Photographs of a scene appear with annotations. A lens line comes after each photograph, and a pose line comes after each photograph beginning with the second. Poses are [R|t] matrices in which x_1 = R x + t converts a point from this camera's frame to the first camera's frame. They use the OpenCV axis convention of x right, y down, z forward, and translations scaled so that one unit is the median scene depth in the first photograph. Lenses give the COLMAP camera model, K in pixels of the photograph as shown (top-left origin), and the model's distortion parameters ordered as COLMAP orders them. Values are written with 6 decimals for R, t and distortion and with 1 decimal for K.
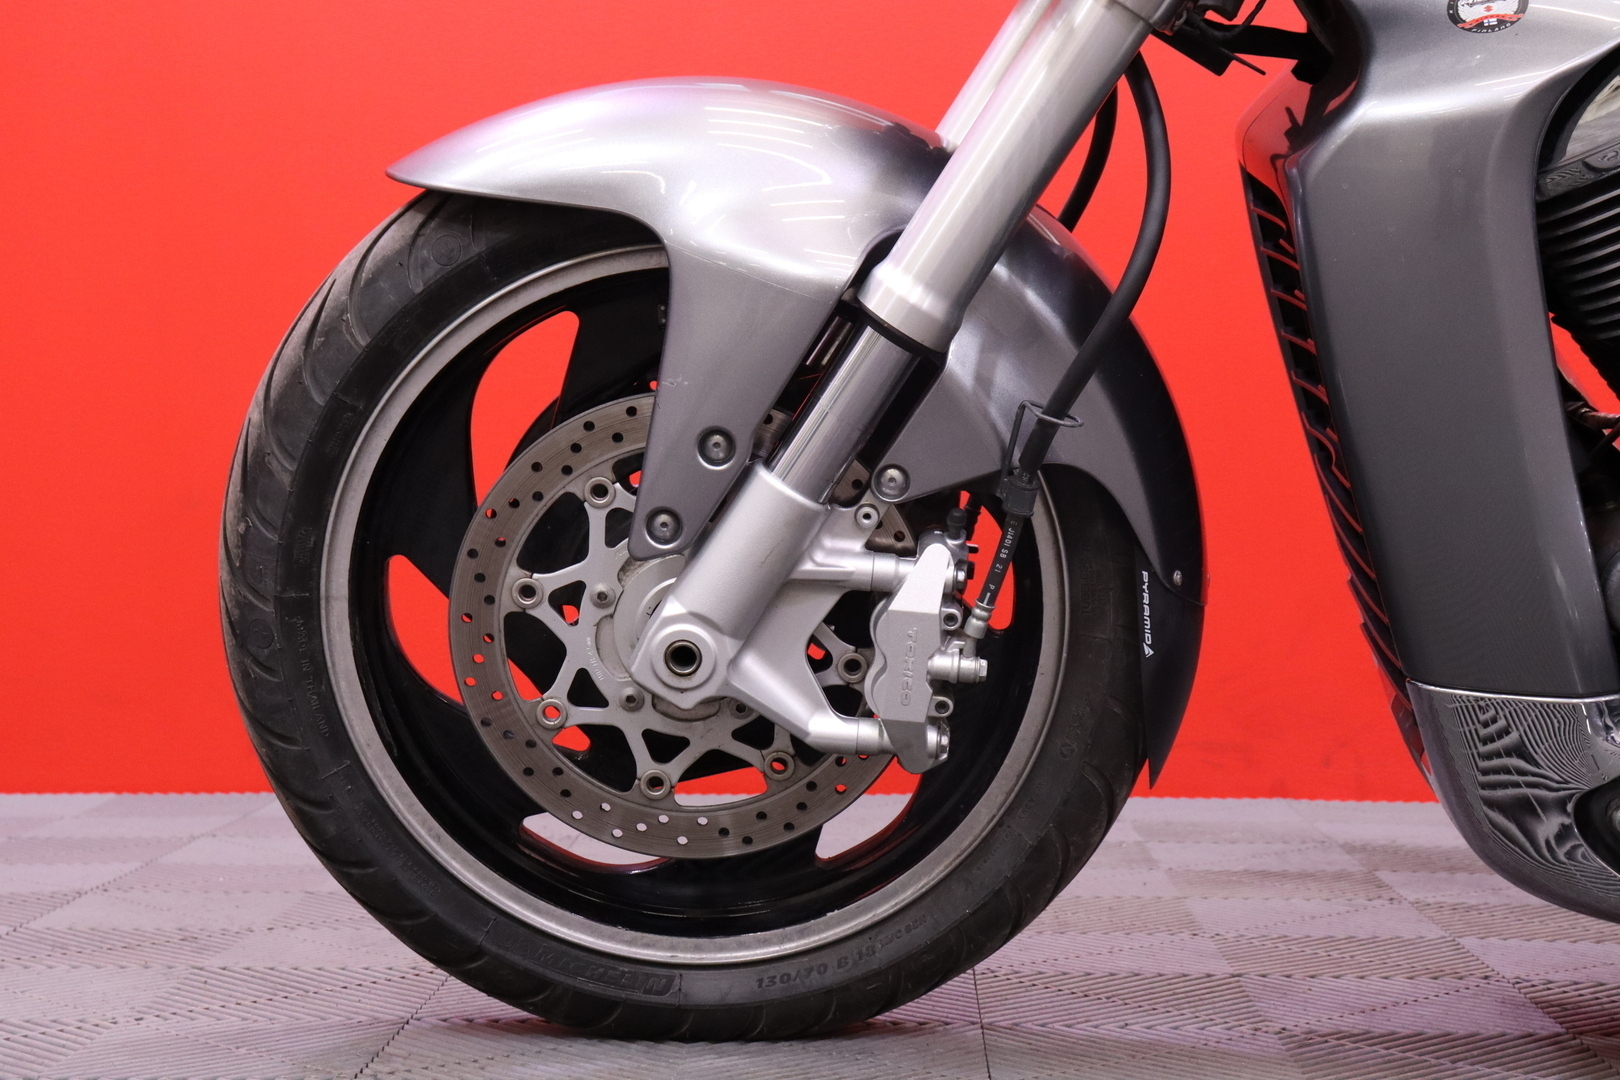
lens RADIAL K [[2962.8, 0, 810.0], [0, 2962.8, 540.0], [0, 0, 1]] dist [0.062789, 0.100464]
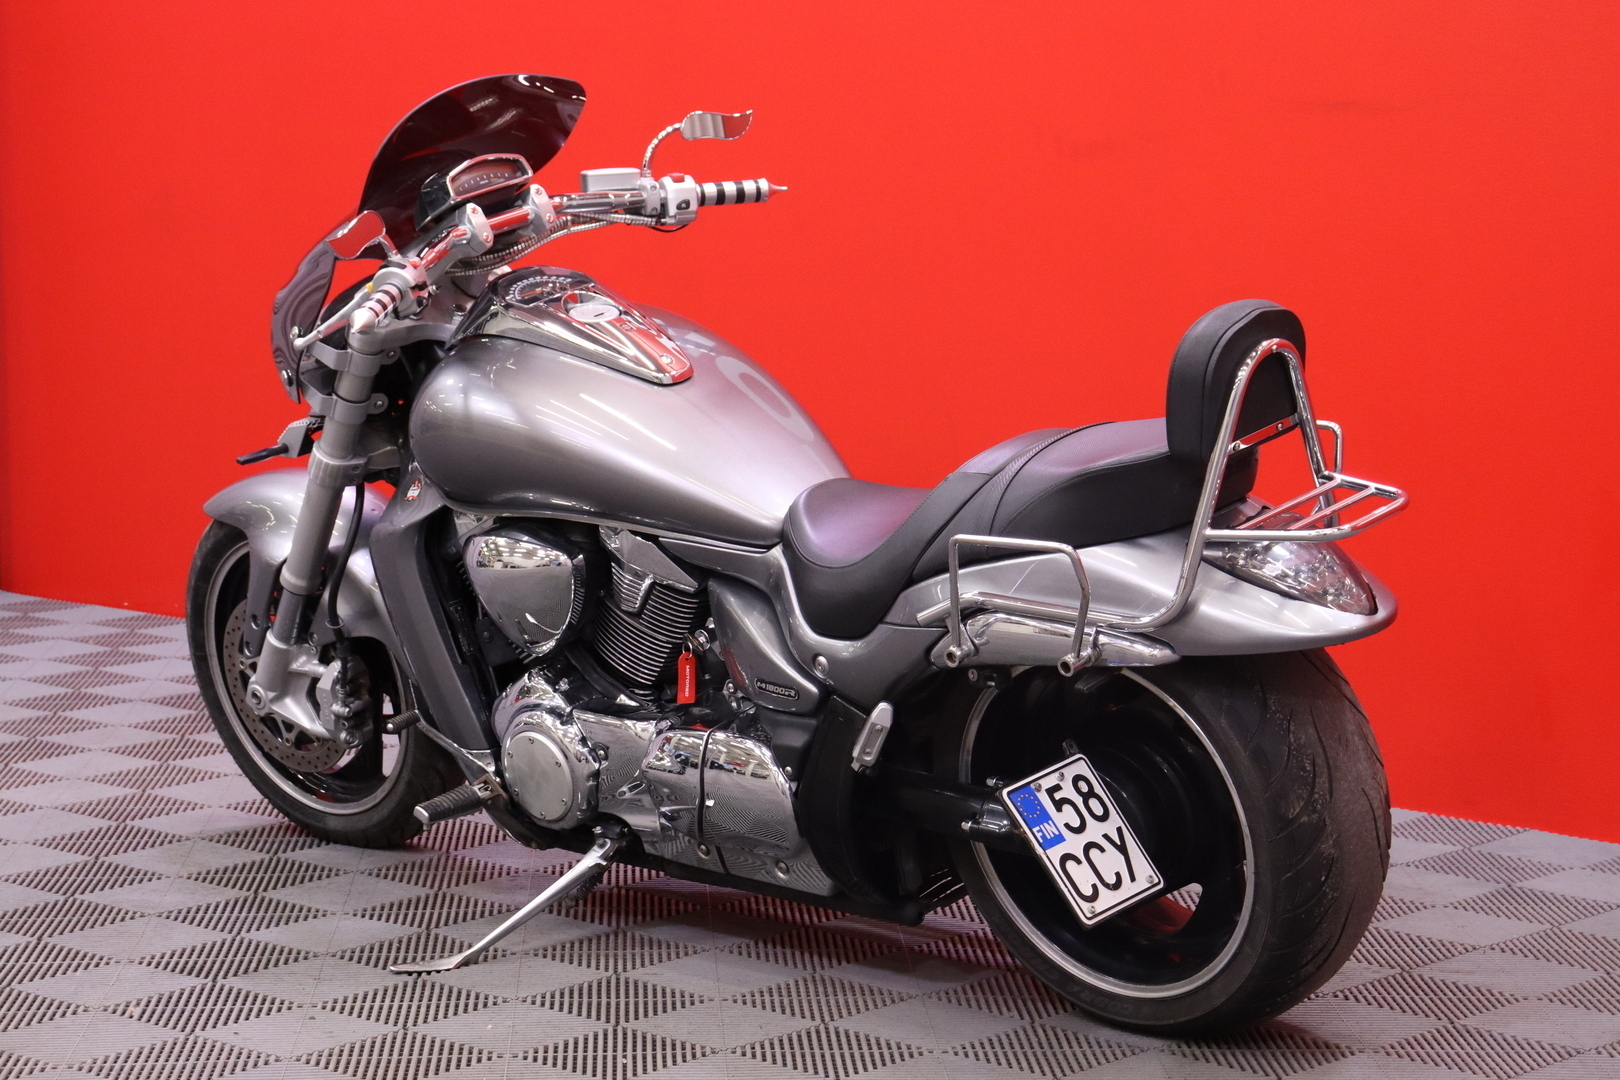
lens RADIAL K [[3709.7, 0, 810.0], [0, 3709.7, 540.0], [0, 0, 1]] dist [0.338882, 0.004202]
pose [[0.763118, 0.078186, -0.641512, 2.391484], [-0.015996, 0.994636, 0.102194, -0.435705], [0.646061, -0.067724, 0.760275, -1.175013]]
